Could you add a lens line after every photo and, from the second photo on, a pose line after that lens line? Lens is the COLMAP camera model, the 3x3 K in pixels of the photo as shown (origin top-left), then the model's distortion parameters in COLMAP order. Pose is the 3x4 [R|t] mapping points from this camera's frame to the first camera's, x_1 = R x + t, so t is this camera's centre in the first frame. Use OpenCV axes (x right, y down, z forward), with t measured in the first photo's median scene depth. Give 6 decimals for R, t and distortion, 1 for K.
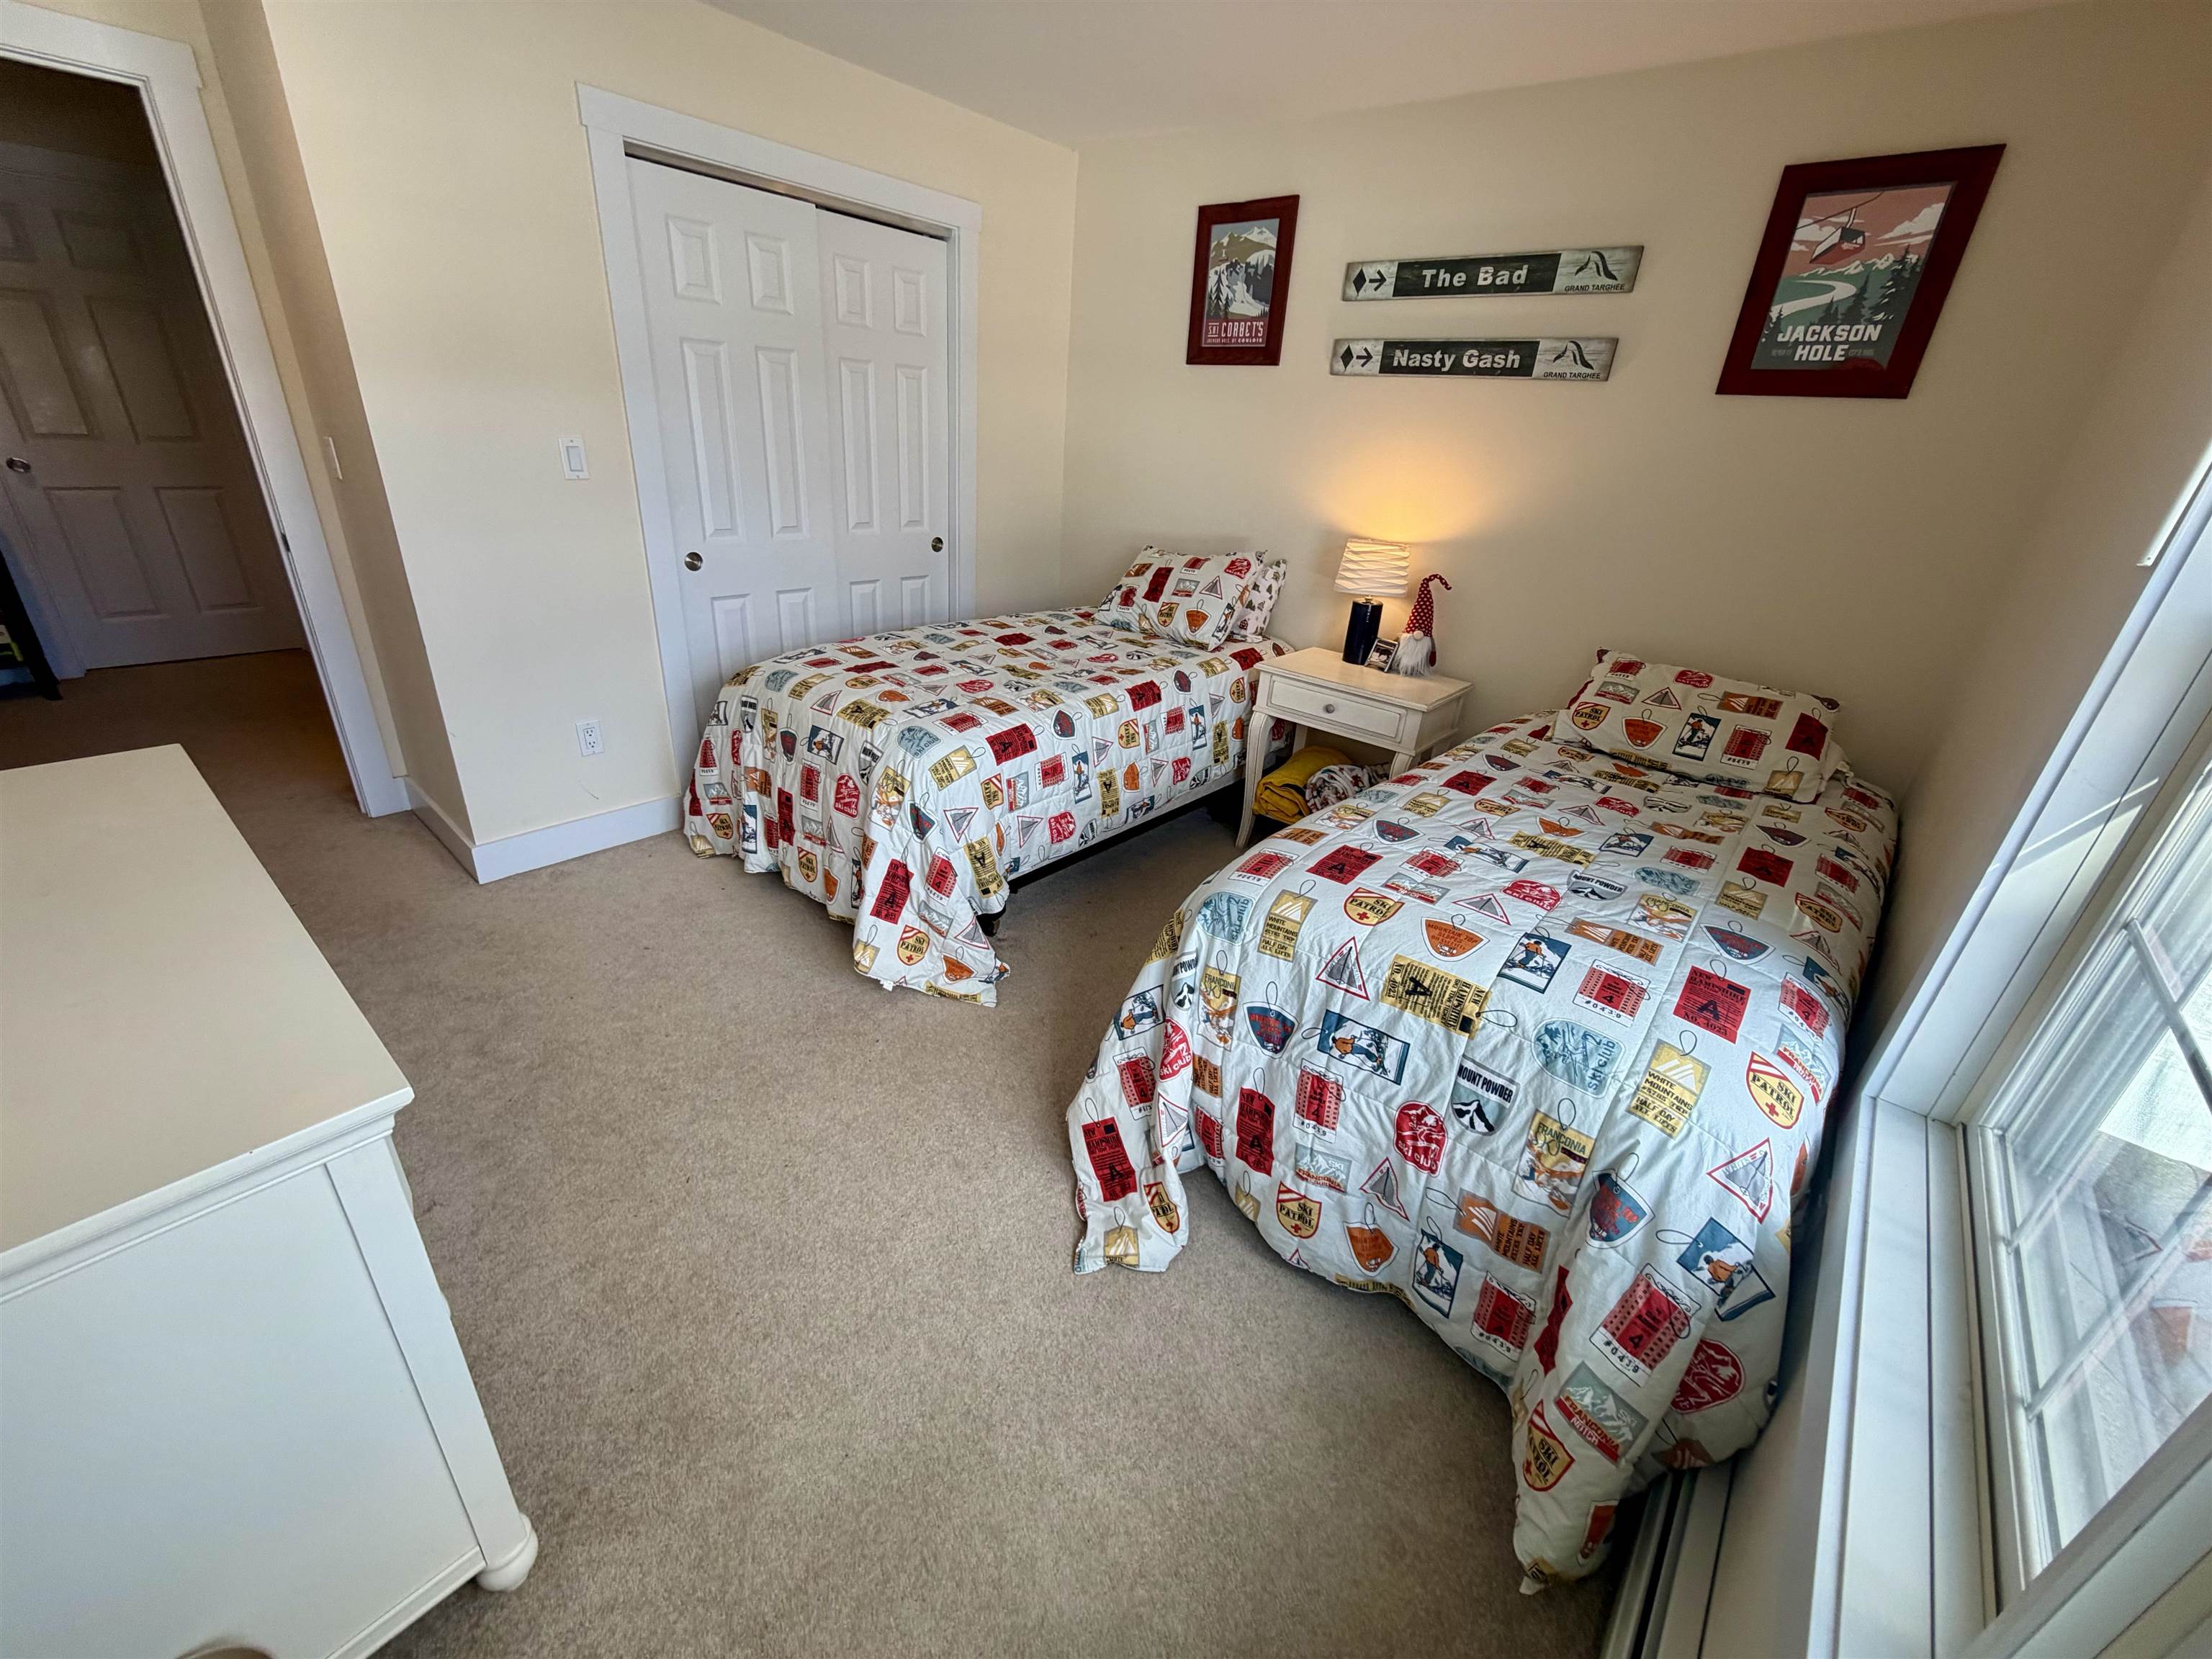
lens RADIAL K [[880.2, 0, 1099.5], [0, 880.2, 828.4], [0, 0, 1]] dist [-0.000669, 0.000201]
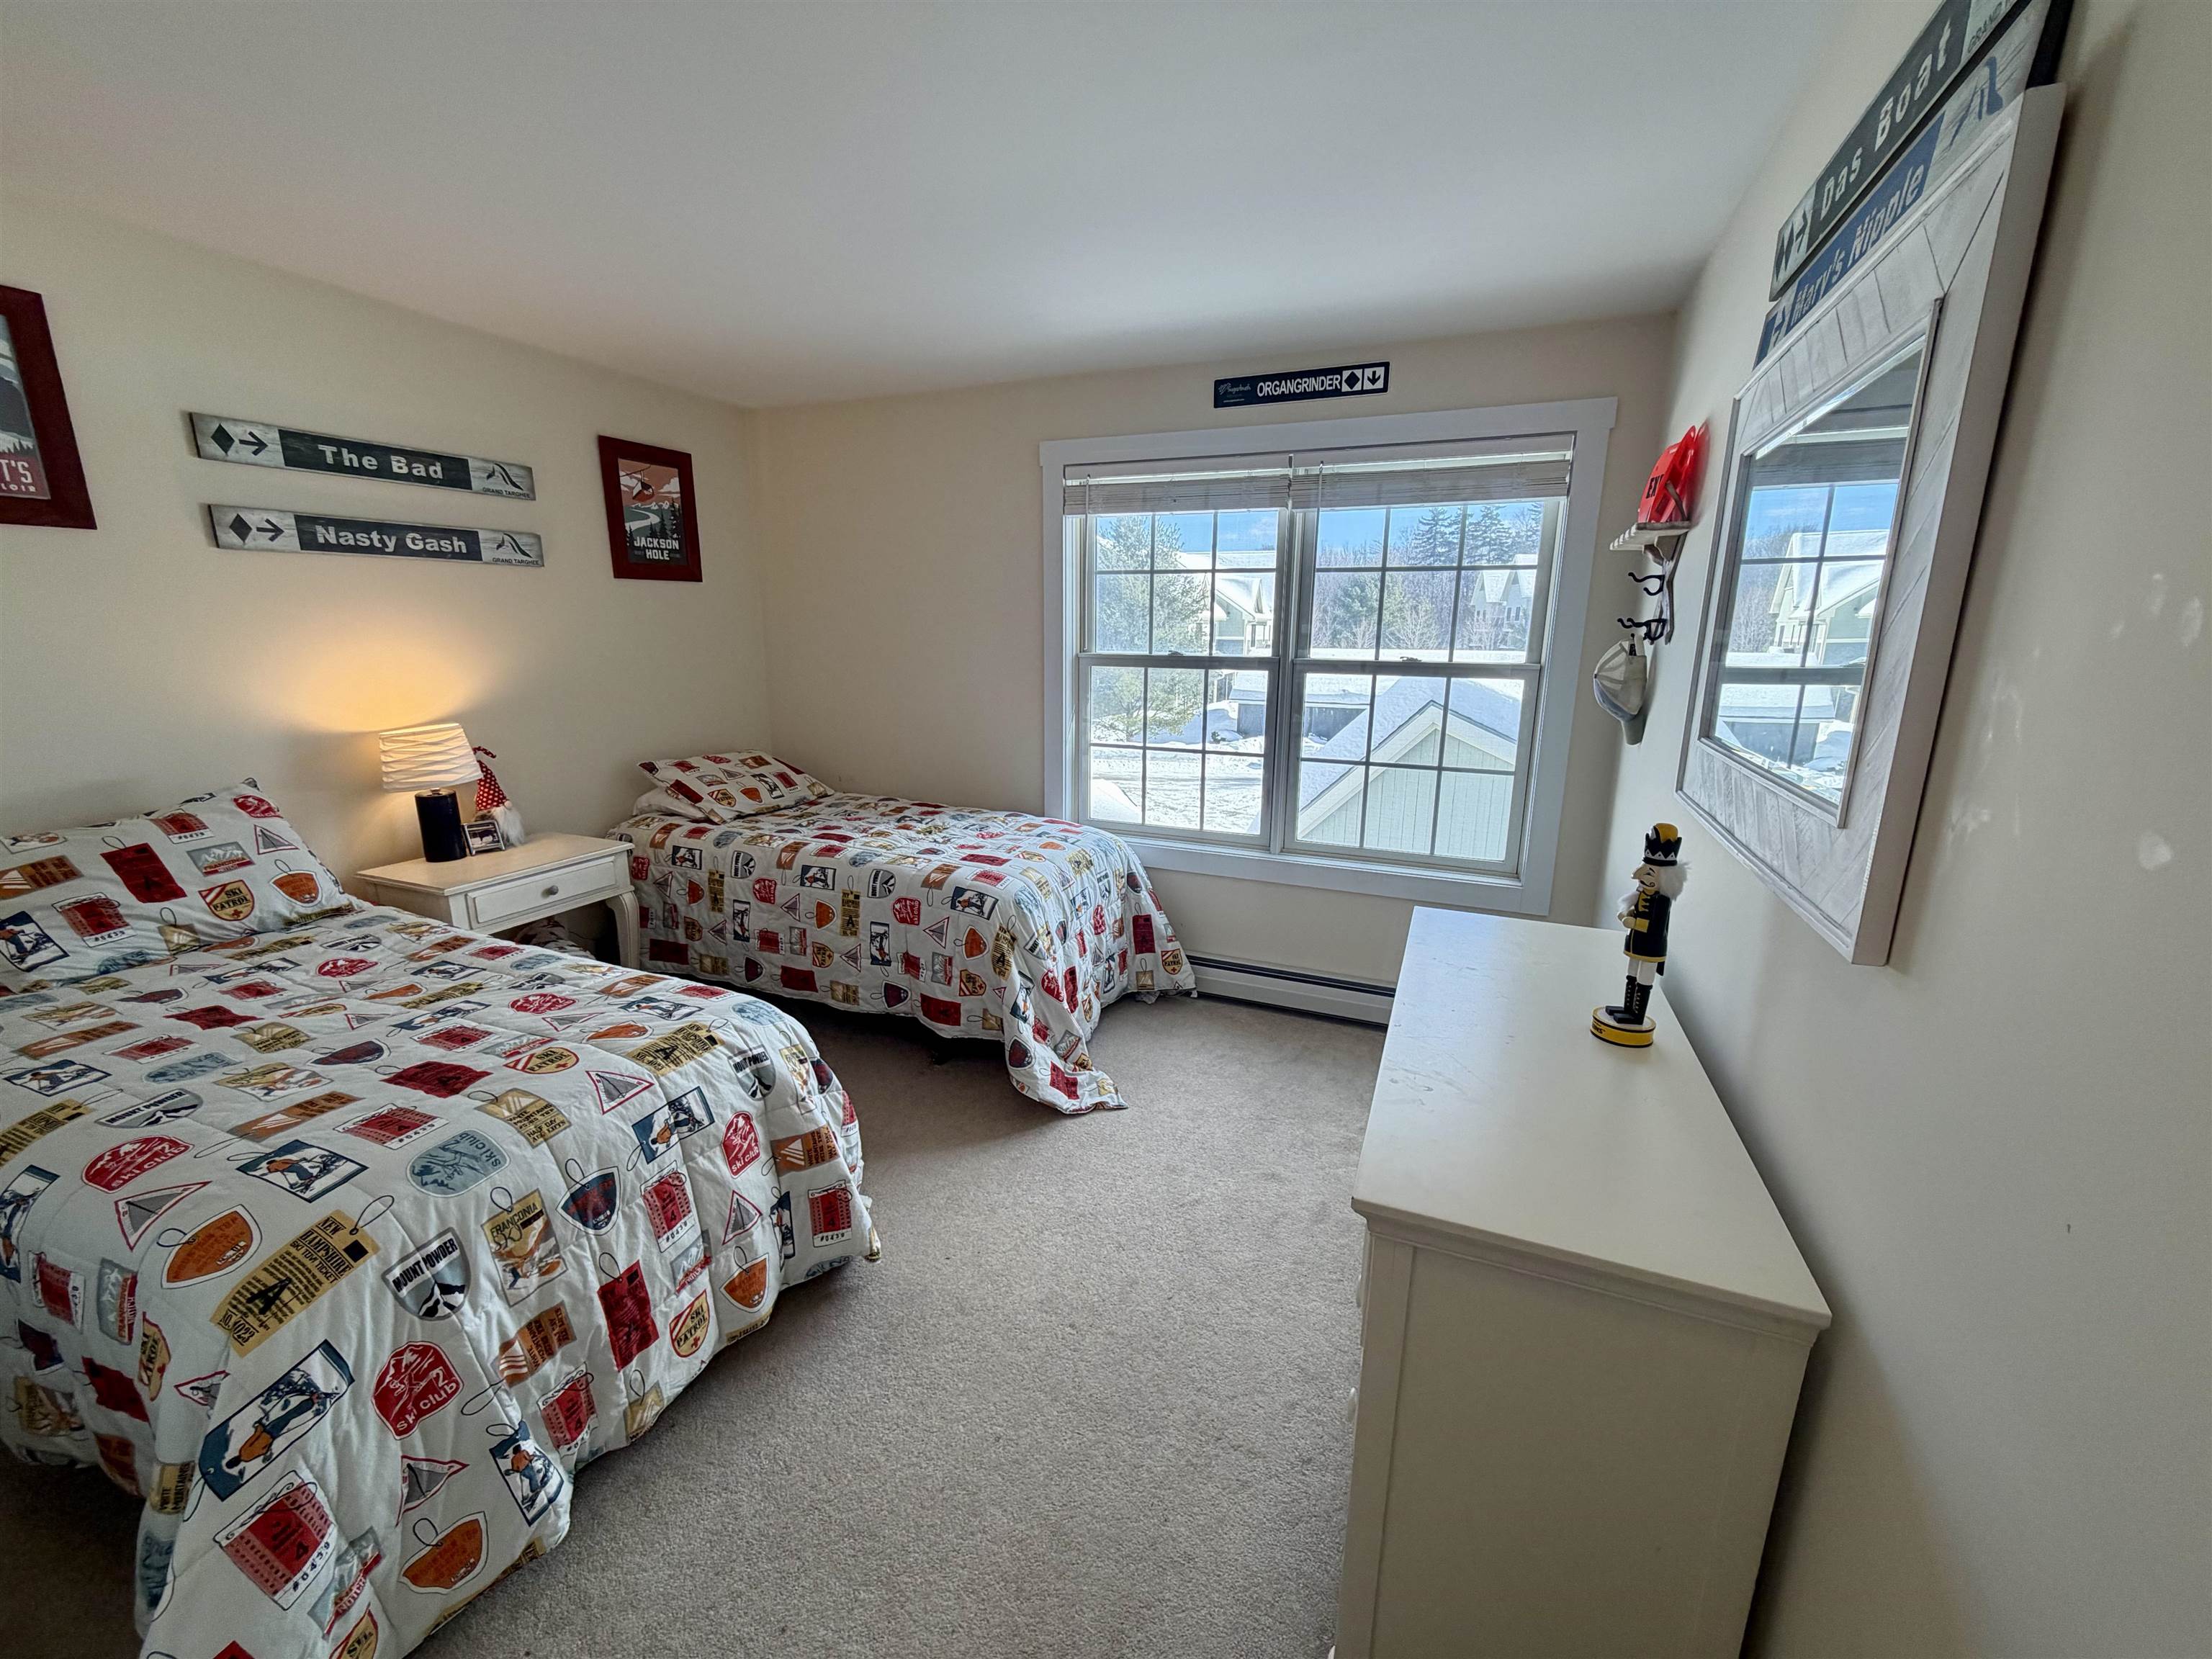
lens RADIAL K [[880.2, 0, 1101.3], [0, 880.2, 830.3], [0, 0, 1]] dist [-0.000669, 0.000201]
pose [[-0.303449, -0.293084, 0.906653, -0.841554], [0.362607, 0.844408, 0.394324, -0.379661], [-0.881156, 0.448416, -0.149961, 0.629441]]
